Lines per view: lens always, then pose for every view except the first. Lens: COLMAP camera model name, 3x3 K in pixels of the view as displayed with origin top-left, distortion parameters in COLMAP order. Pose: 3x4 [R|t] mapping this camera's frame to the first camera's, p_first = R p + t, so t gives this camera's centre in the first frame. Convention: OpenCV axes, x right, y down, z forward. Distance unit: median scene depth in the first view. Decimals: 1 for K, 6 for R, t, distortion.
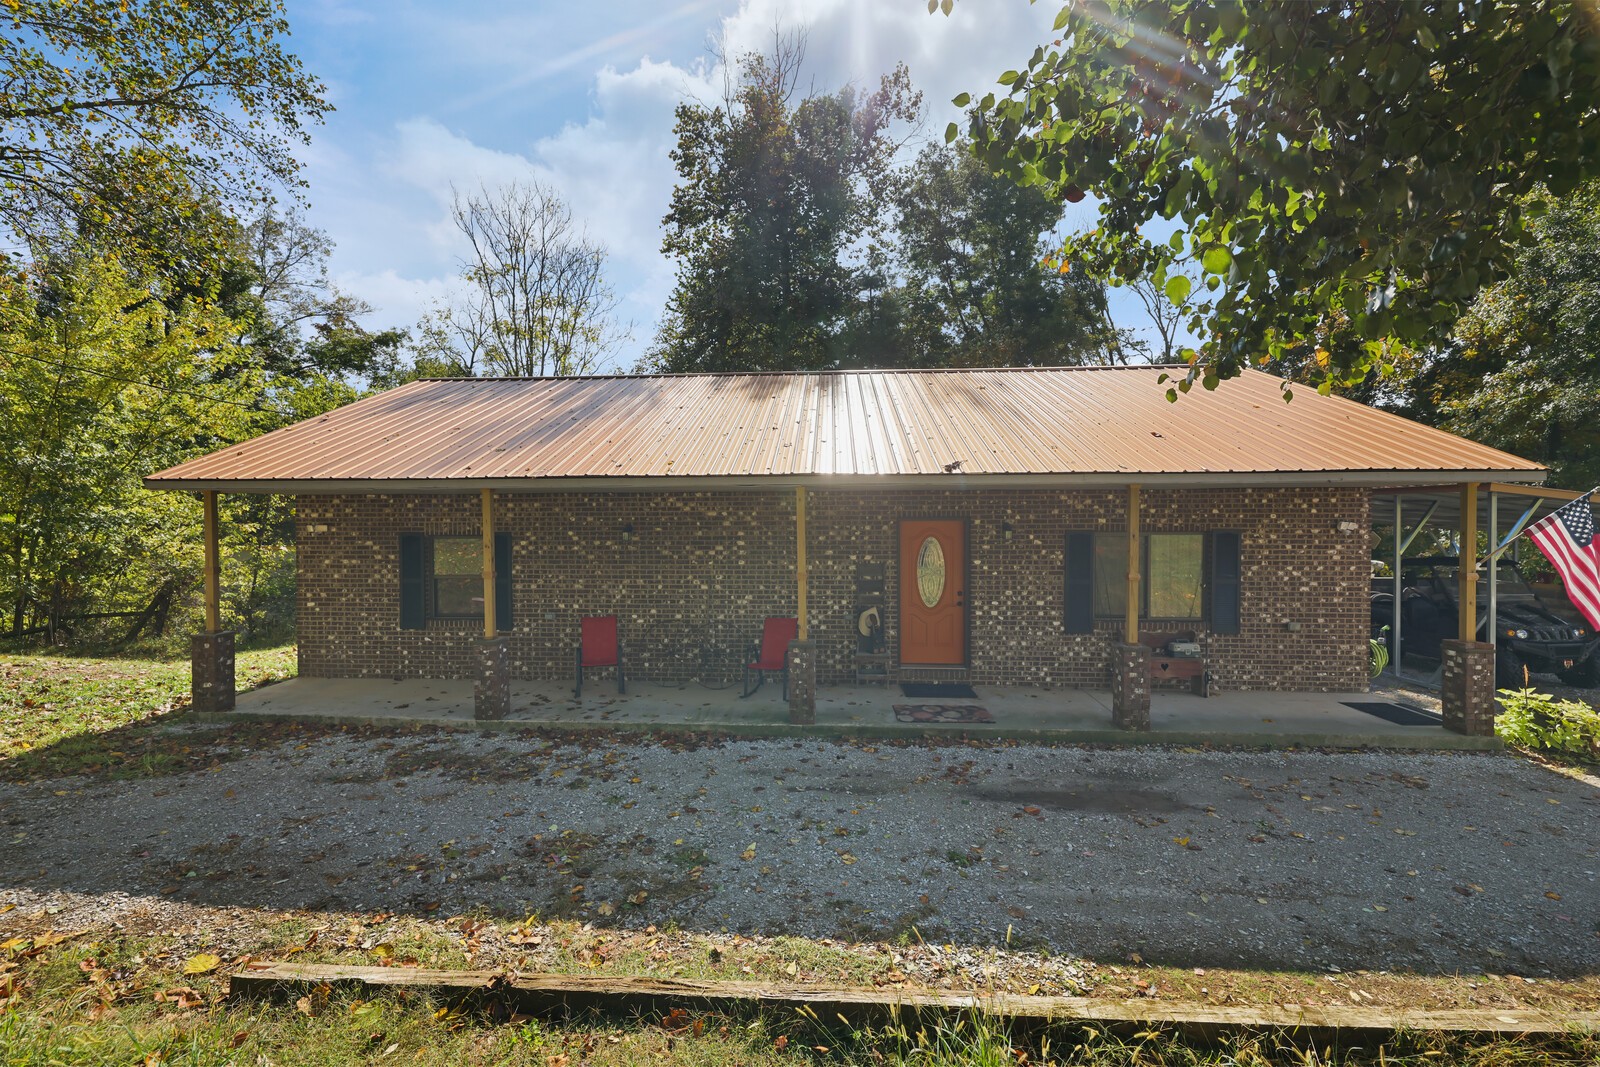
lens RADIAL K [[678.6, 0, 850.9], [0, 678.6, 521.7], [0, 0, 1]] dist [0.000767, -0.000739]
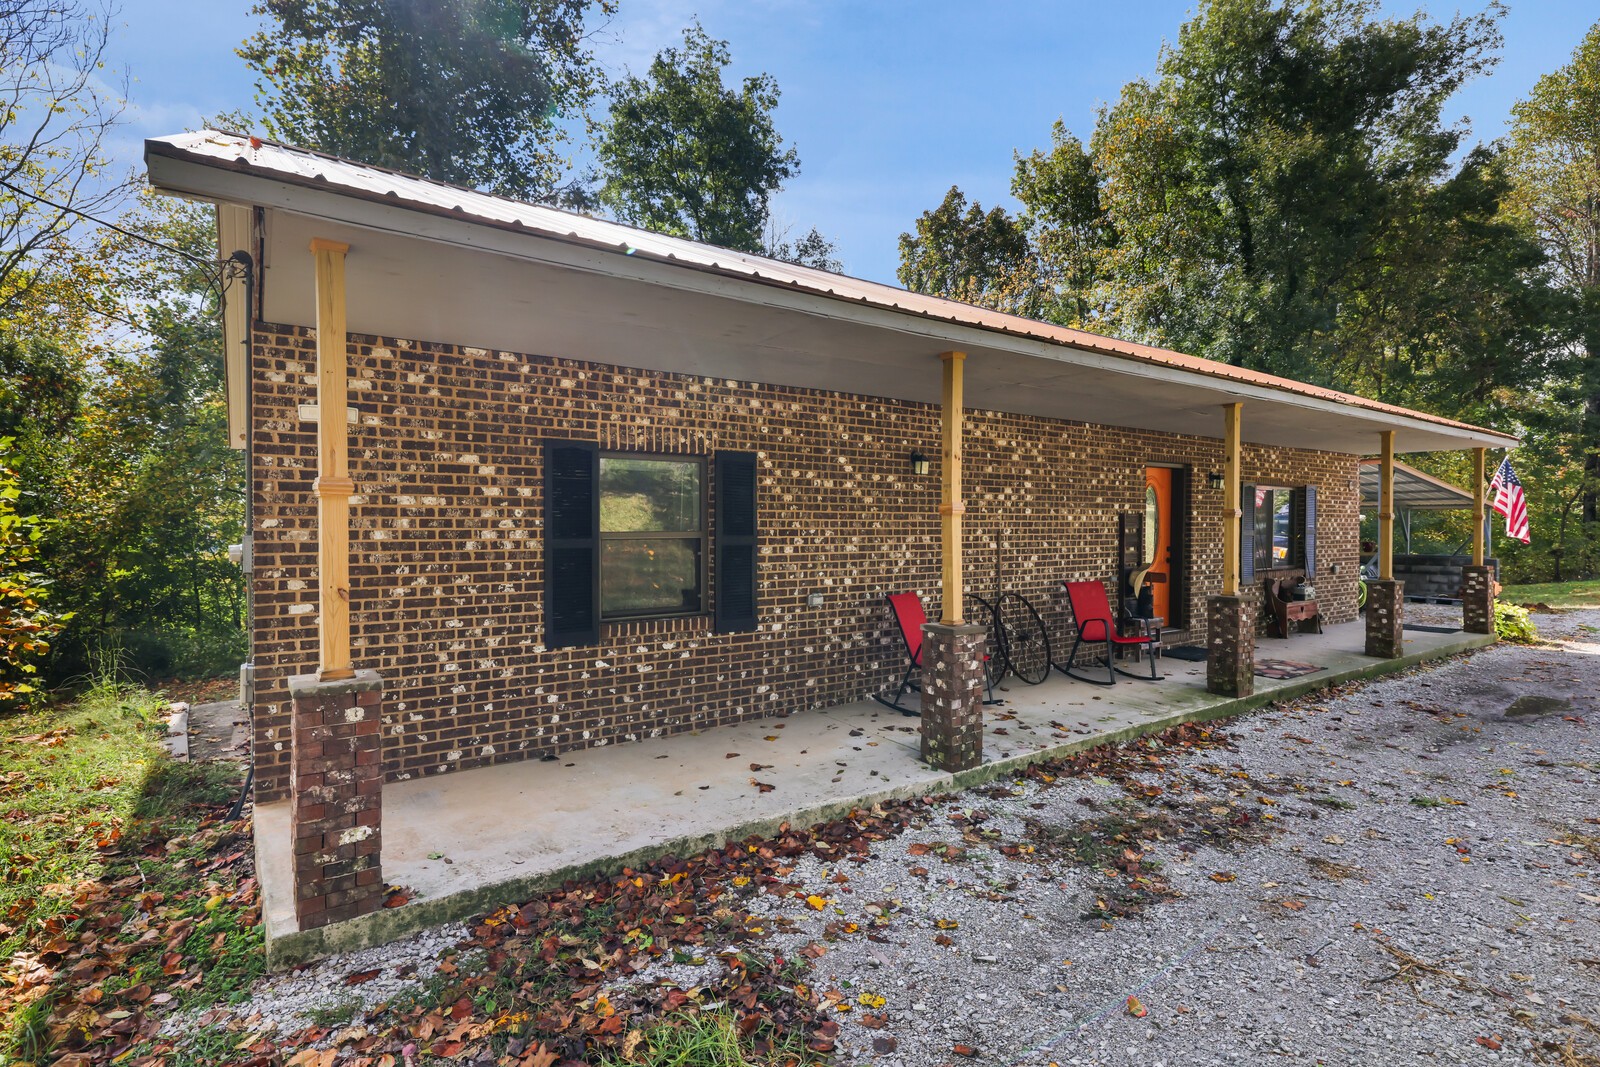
lens RADIAL K [[751.1, 0, 802.8], [0, 751.1, 533.3], [0, 0, 1]] dist [0.003335, -0.000329]
pose [[0.795933, -0.004751, 0.605365, -0.843305], [0.008112, 0.999963, -0.002819, 0.083526], [-0.605330, 0.007154, 0.795943, 0.492737]]
